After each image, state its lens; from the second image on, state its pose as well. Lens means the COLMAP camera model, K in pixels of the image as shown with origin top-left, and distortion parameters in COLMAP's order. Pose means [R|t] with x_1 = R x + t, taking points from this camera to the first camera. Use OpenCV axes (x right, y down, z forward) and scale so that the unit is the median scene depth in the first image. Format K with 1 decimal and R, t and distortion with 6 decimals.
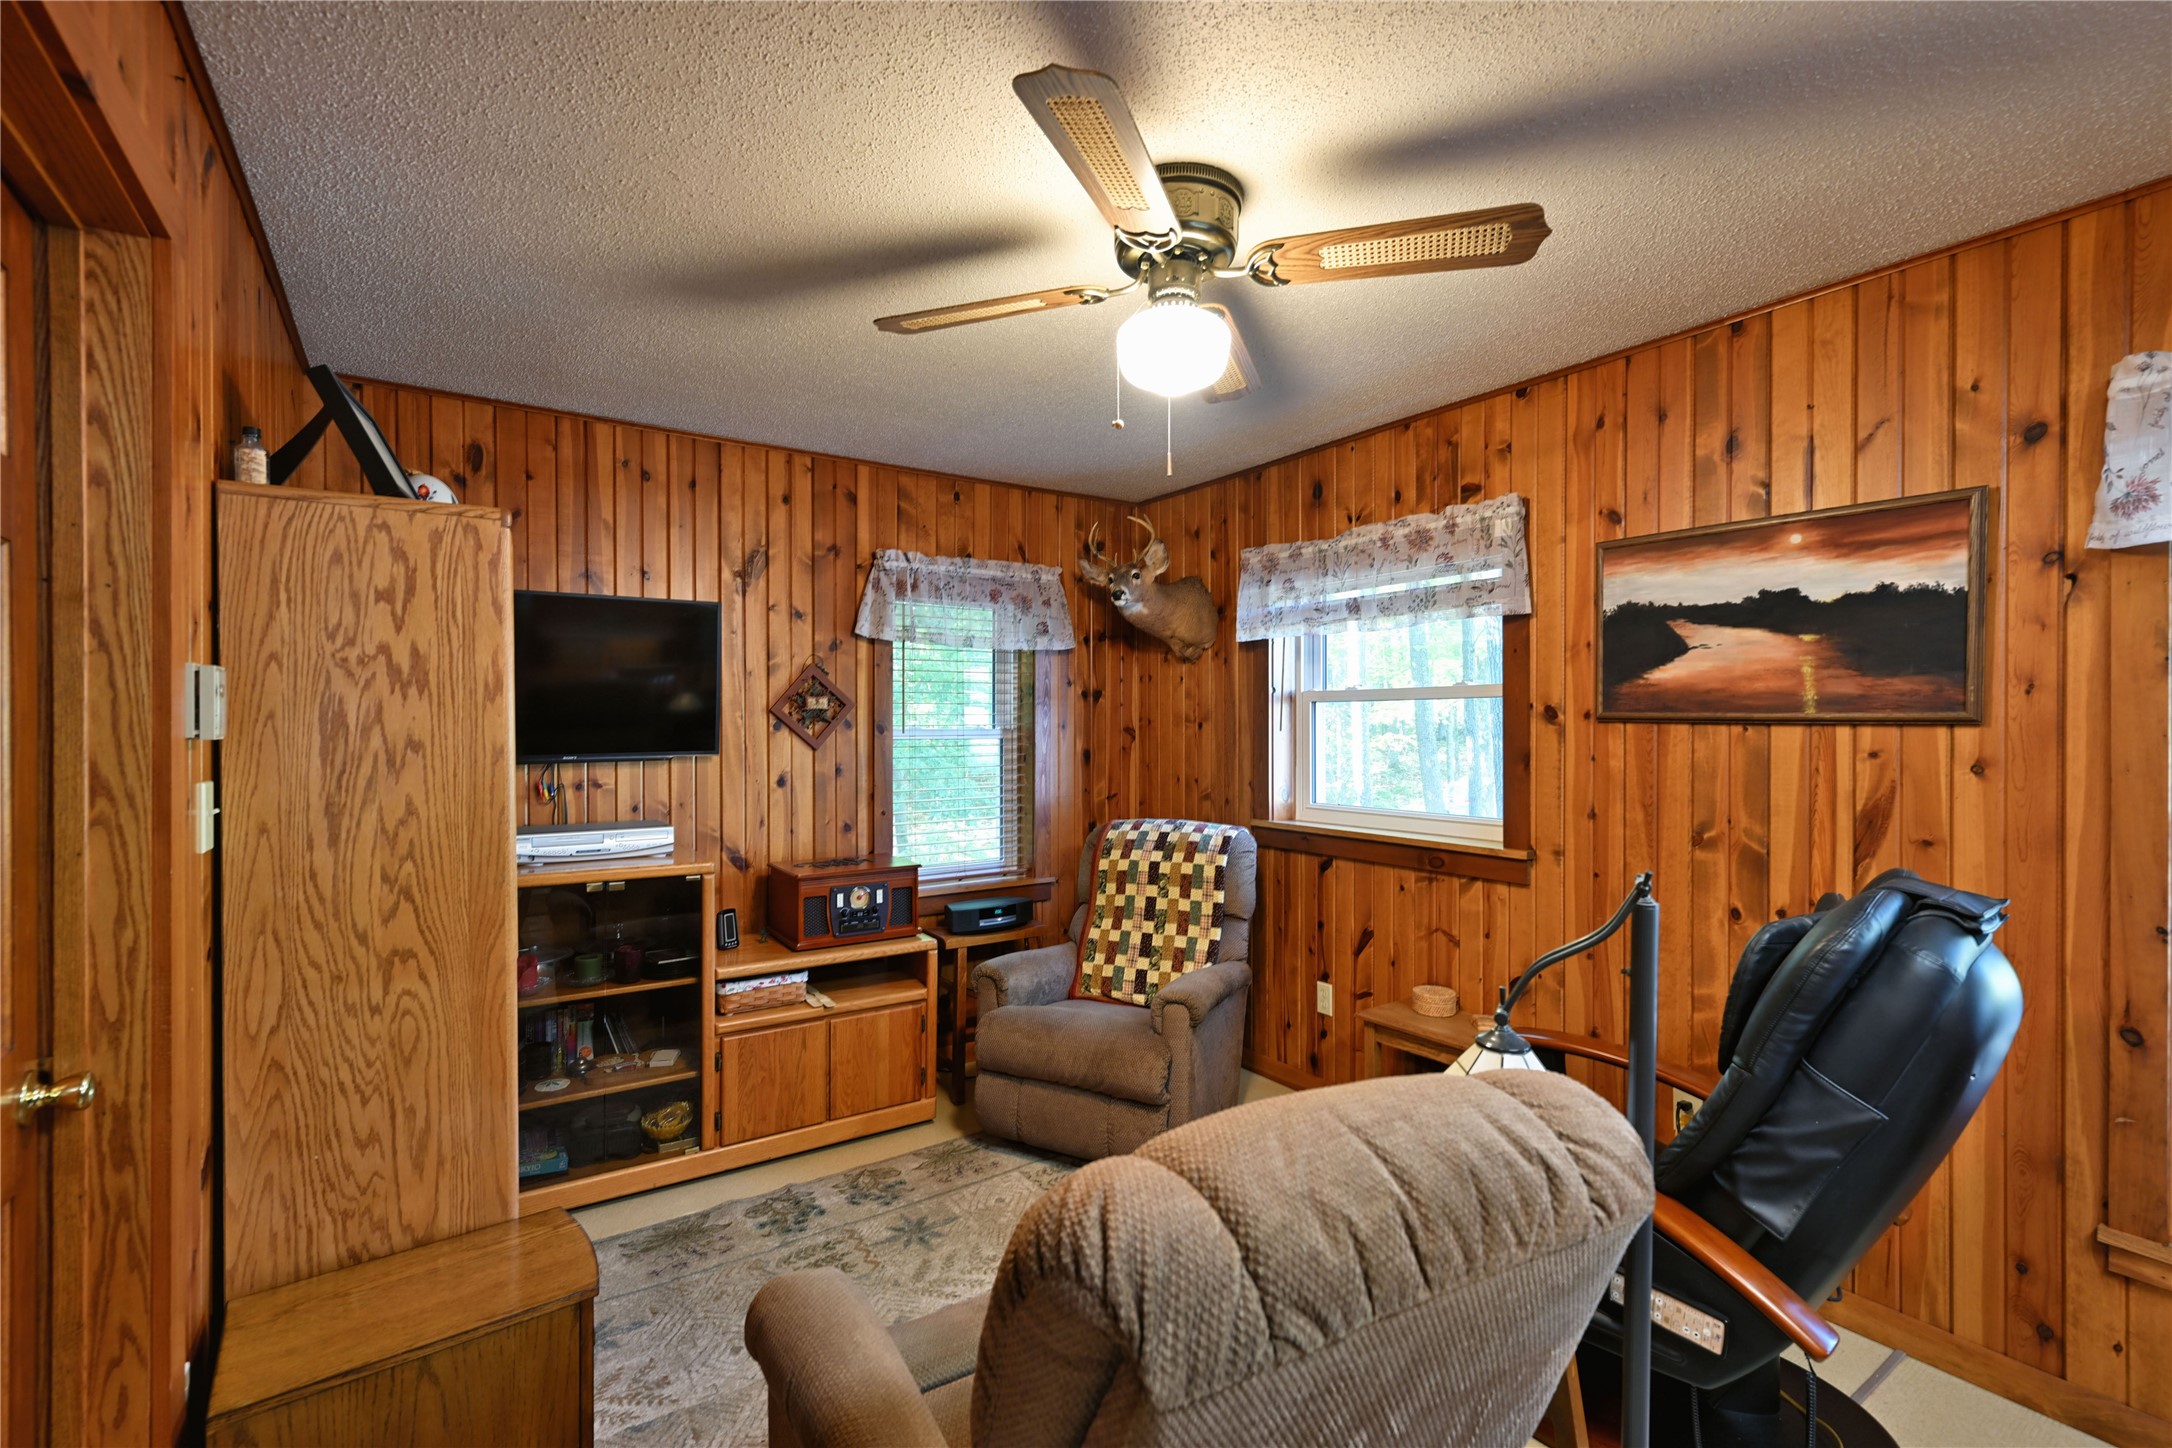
lens RADIAL K [[950.1, 0, 1078.1], [0, 950.1, 726.7], [0, 0, 1]] dist [0.000095, 0.000379]
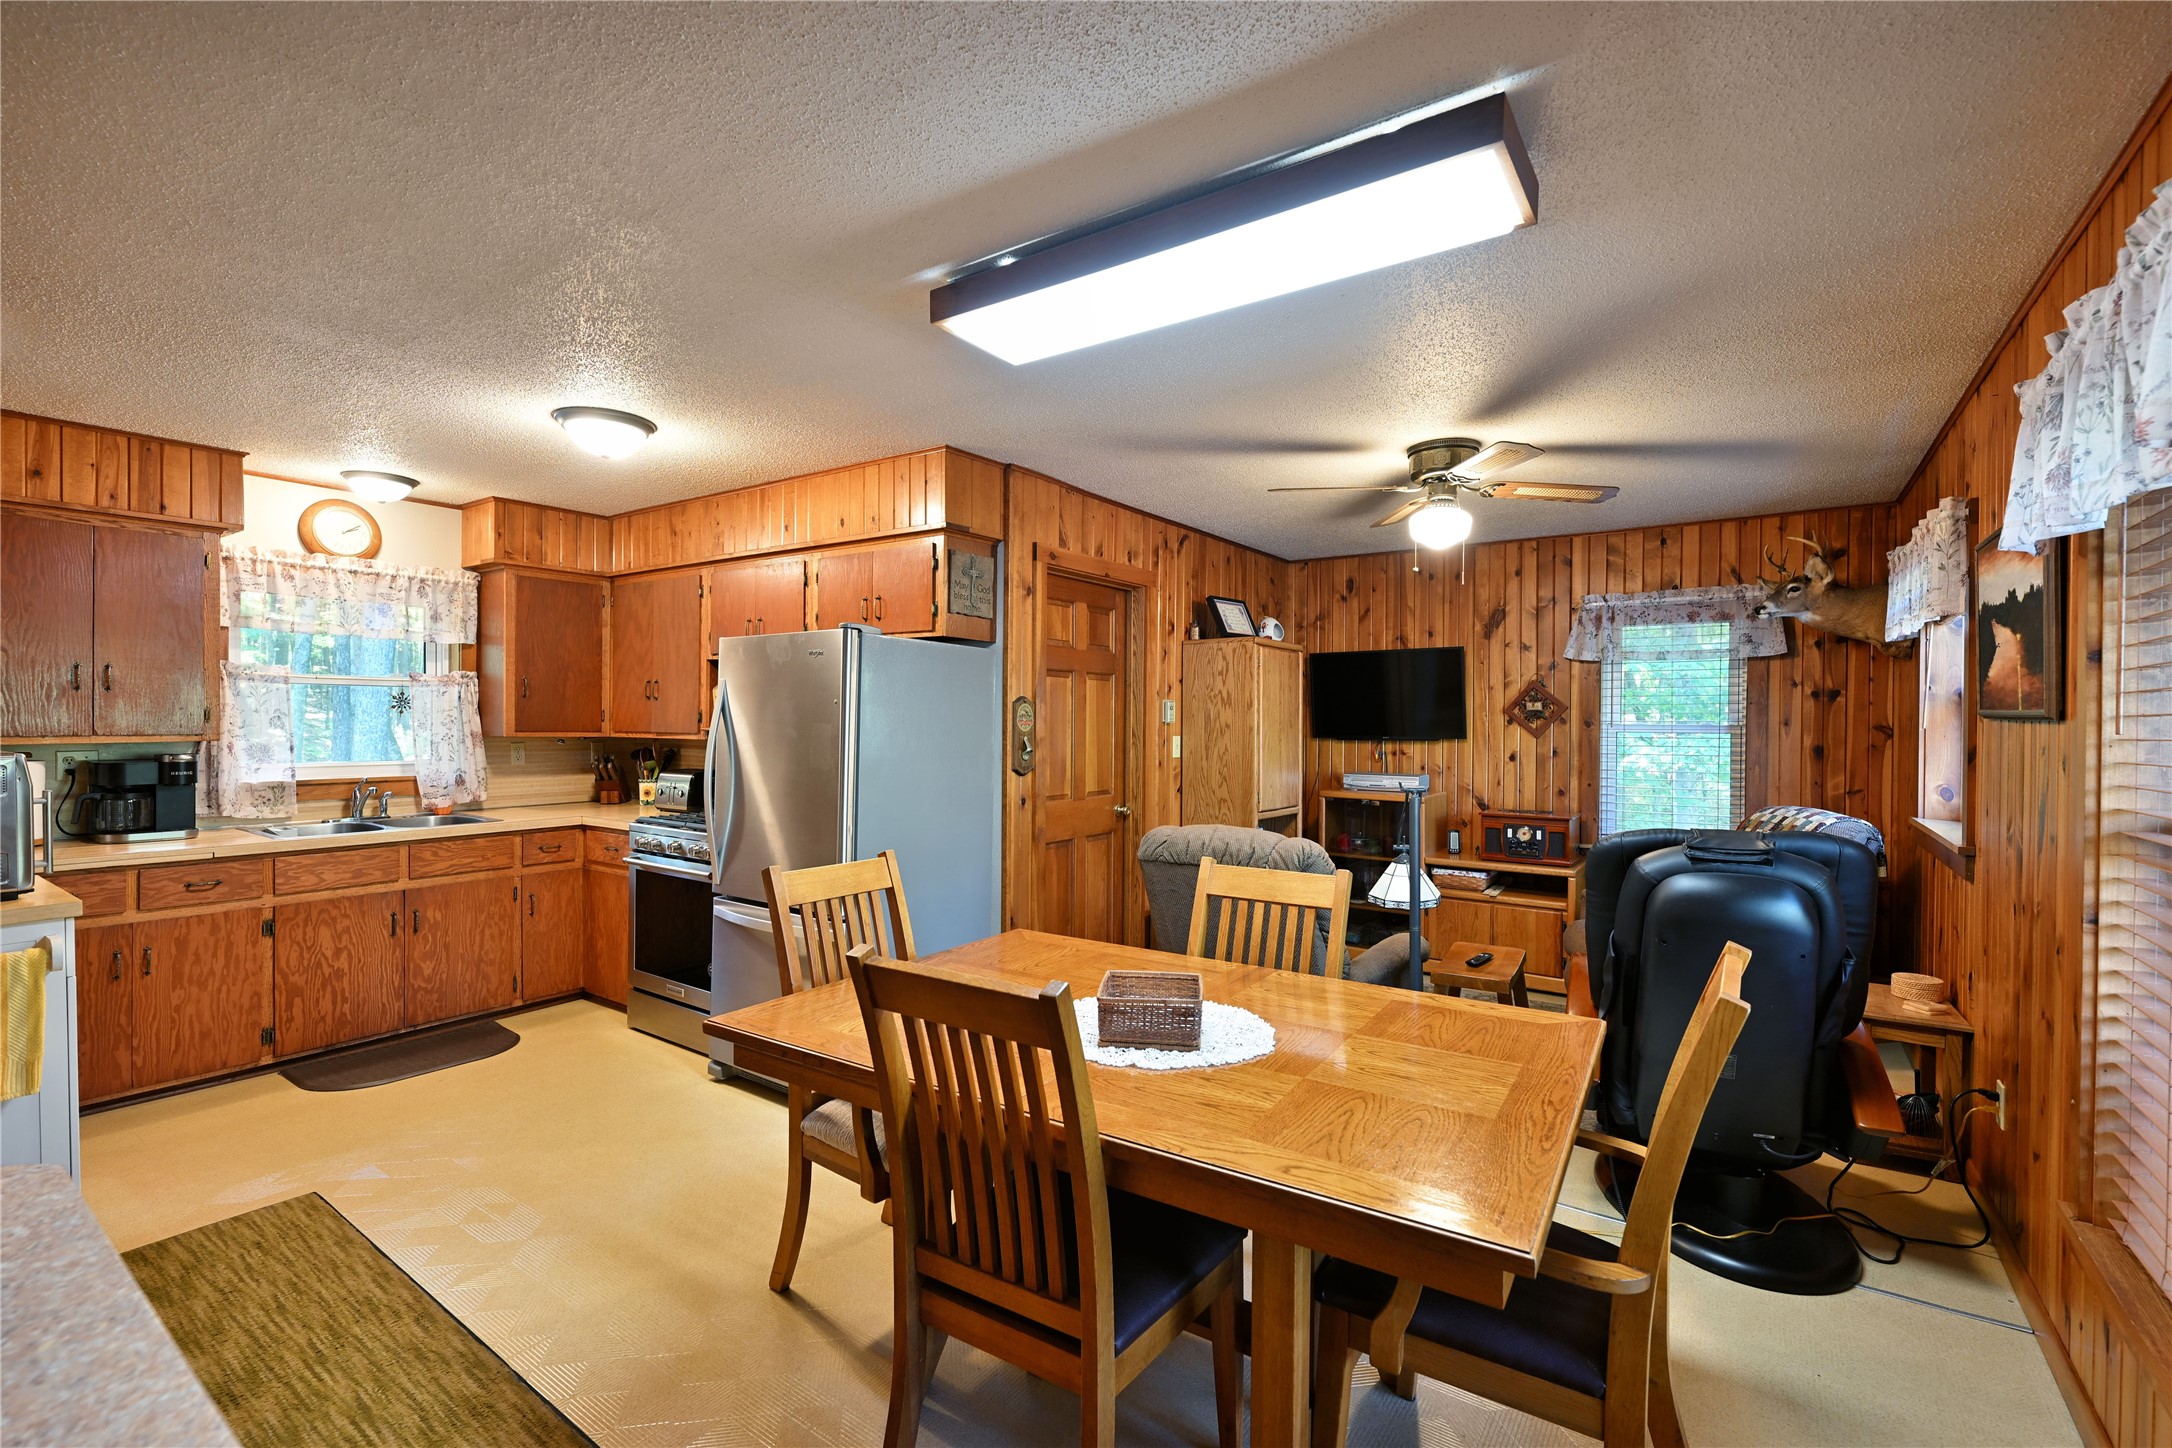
lens RADIAL K [[950.1, 0, 1078.1], [0, 950.1, 726.7], [0, 0, 1]] dist [0.000095, 0.000379]
pose [[0.352103, 0.009907, -0.935909, 0.898089], [-0.008358, 0.999937, 0.007441, 0.002303], [0.935924, 0.005203, 0.352164, -0.202391]]
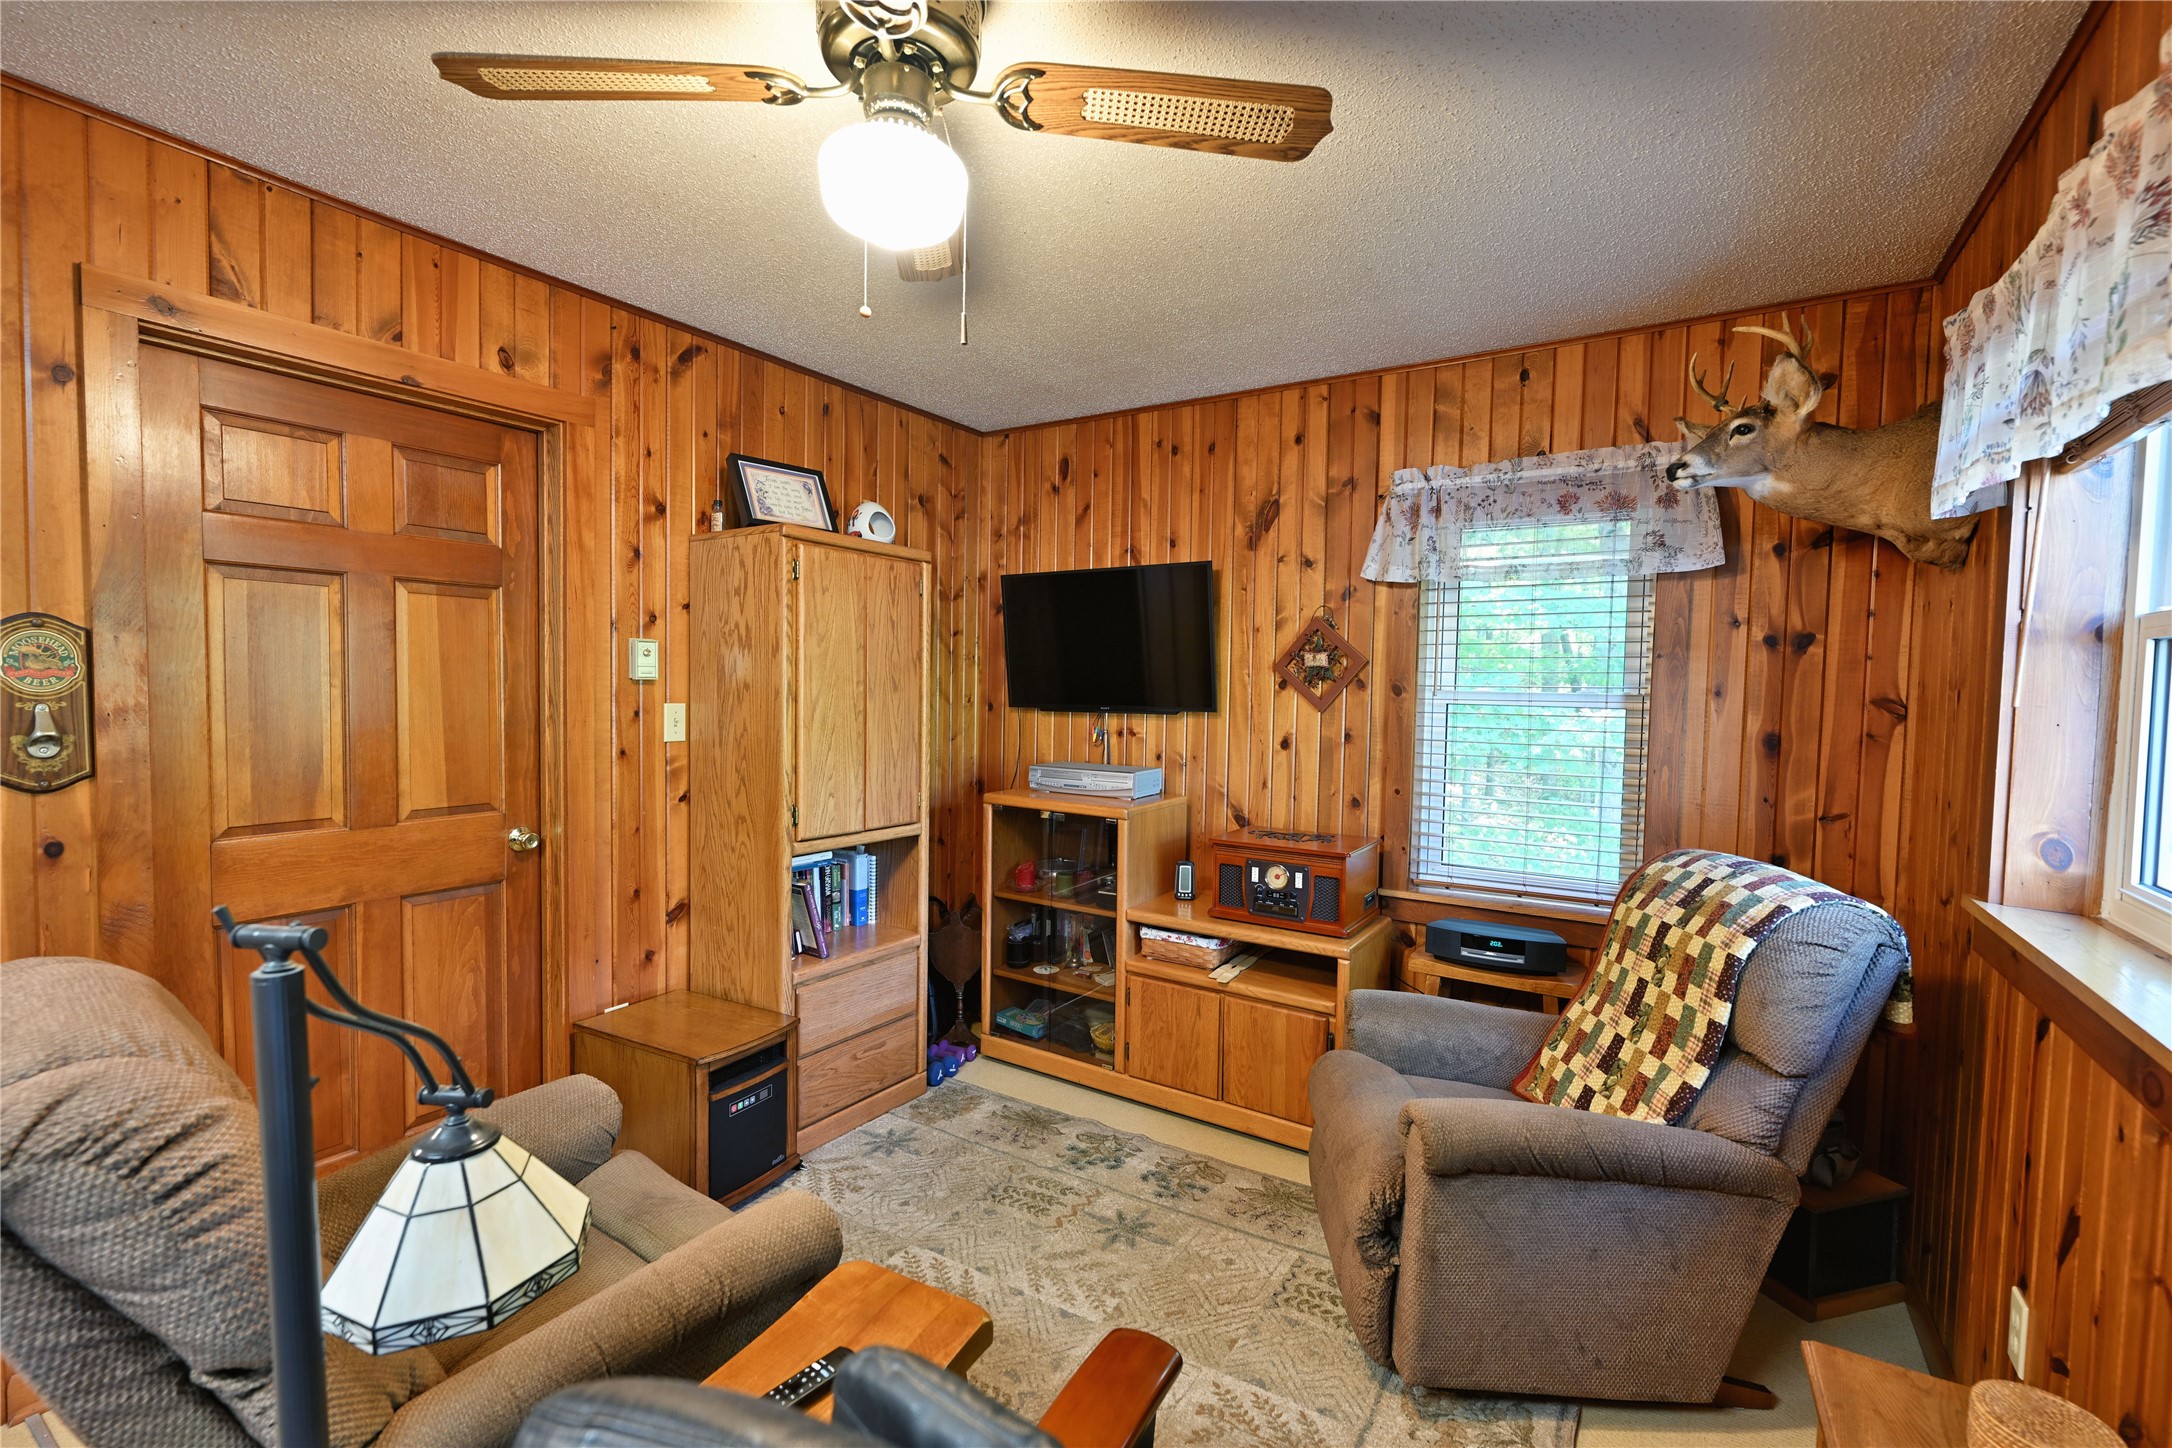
lens RADIAL K [[950.1, 0, 1078.1], [0, 950.1, 726.7], [0, 0, 1]] dist [0.000095, 0.000379]
pose [[0.394310, 0.050882, -0.917568, 0.482035], [-0.019479, 0.998704, 0.047010, 0.000732], [0.918771, -0.000664, 0.394791, 0.449818]]
